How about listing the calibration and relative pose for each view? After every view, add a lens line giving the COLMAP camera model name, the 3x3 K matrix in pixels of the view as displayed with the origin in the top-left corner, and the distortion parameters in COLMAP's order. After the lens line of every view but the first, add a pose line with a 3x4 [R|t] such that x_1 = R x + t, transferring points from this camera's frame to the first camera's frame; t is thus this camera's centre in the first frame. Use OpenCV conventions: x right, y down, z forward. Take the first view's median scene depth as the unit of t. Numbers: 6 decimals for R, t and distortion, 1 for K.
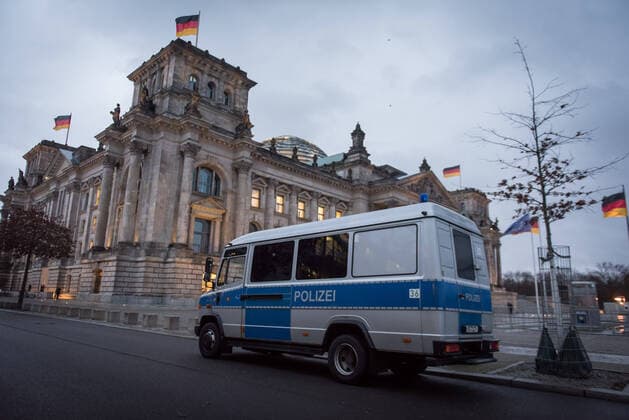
lens RADIAL K [[432.1, 0, 314.5], [0, 432.1, 210.0], [0, 0, 1]] dist [-0.021371, -0.001580]
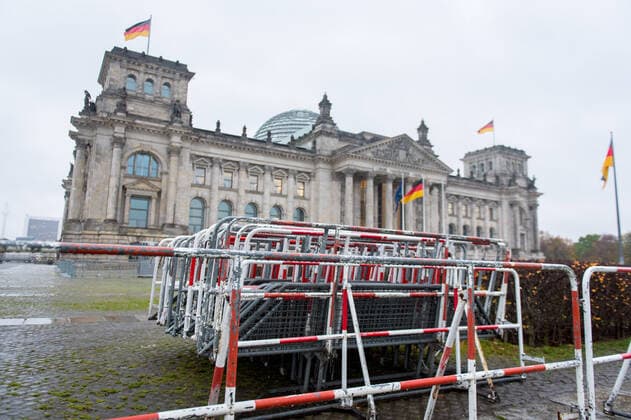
lens RADIAL K [[433.5, 0, 315.5], [0, 433.5, 210.0], [0, 0, 1]] dist [-0.021371, -0.001580]
pose [[0.956824, -0.033808, -0.288694, 0.379618], [0.057140, 0.995710, 0.072777, -0.002926], [0.284995, -0.086131, 0.954651, -0.008685]]
